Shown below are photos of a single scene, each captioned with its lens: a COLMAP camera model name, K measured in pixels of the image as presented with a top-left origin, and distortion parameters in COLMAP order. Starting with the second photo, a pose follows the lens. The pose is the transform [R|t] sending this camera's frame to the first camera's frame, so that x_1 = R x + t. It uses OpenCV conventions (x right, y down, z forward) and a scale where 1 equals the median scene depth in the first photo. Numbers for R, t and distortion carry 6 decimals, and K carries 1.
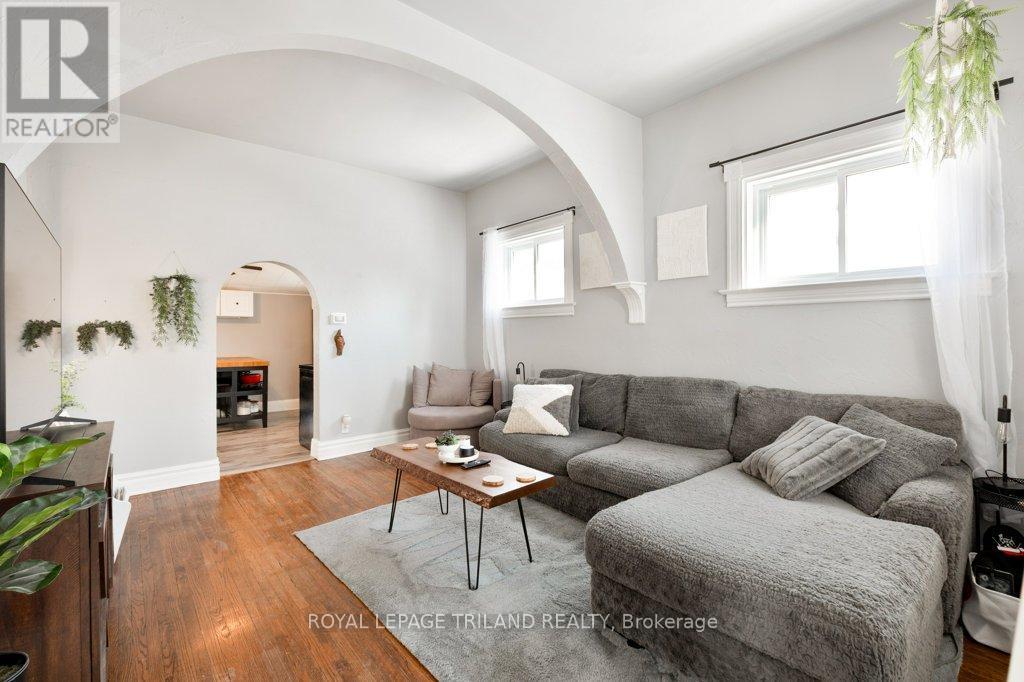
lens RADIAL K [[449.9, 0, 512.0], [0, 449.9, 341.0], [0, 0, 1]] dist [-0.000568, -0.000099]
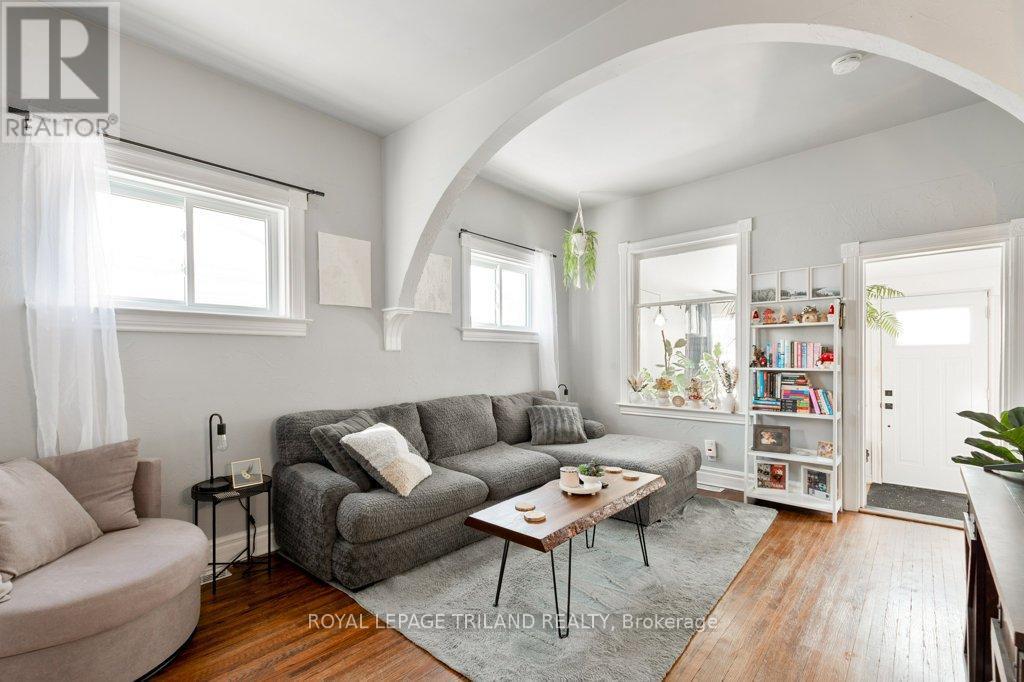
lens RADIAL K [[449.5, 0, 514.1], [0, 449.5, 362.6], [0, 0, 1]] dist [0.000548, -0.000200]
pose [[-0.122311, -0.004064, 0.992483, -0.638368], [0.022669, 0.999719, 0.006887, -0.010598], [-0.992233, 0.023341, -0.122185, 0.747919]]
